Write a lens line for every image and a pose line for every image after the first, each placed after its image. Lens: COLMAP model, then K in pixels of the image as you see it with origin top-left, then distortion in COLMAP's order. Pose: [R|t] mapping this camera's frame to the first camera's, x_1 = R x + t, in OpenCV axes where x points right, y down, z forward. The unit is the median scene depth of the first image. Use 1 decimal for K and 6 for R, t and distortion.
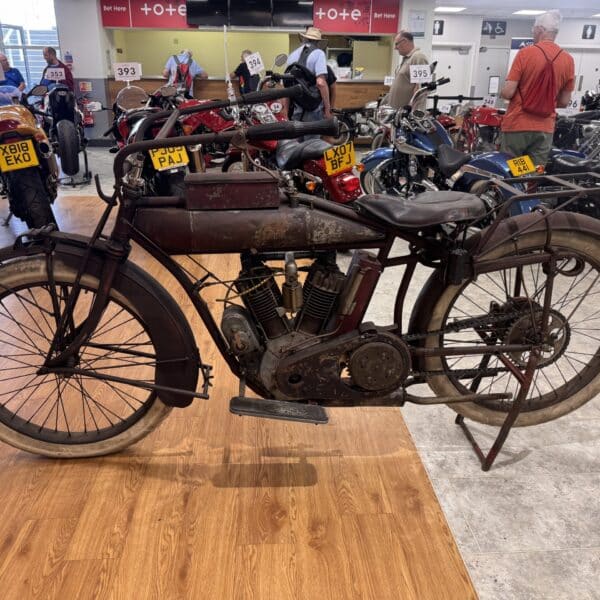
lens RADIAL K [[556.8, 0, 301.5], [0, 556.8, 300.2], [0, 0, 1]] dist [0.142912, -0.295770]
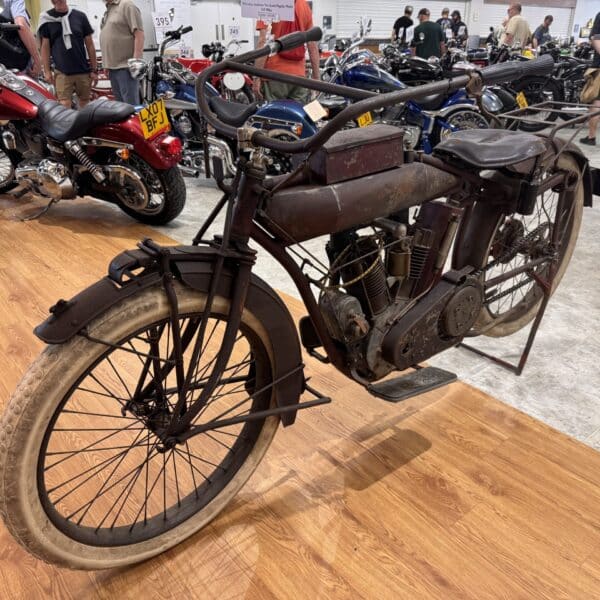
lens RADIAL K [[556.8, 0, 301.5], [0, 556.8, 300.2], [0, 0, 1]] dist [0.142912, -0.295770]
pose [[0.808468, -0.265751, 0.525124, -0.609476], [0.227528, 0.964006, 0.137561, -0.103406], [-0.542780, 0.008267, 0.839835, 0.292867]]
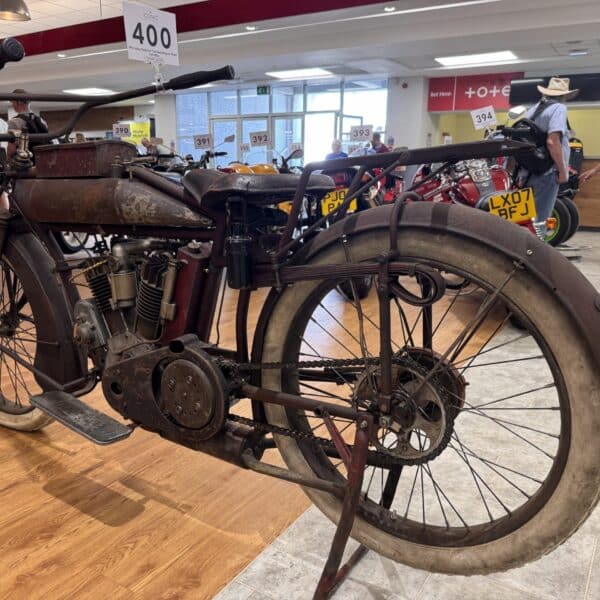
lens RADIAL K [[558.3, 0, 300.0], [0, 558.3, 300.0], [0, 0, 1]] dist [0.119859, -0.223787]
pose [[0.811148, 0.127879, -0.570689, 0.652937], [-0.214831, 0.972734, -0.087381, 0.027586], [0.543955, 0.193481, 0.816504, 0.421627]]
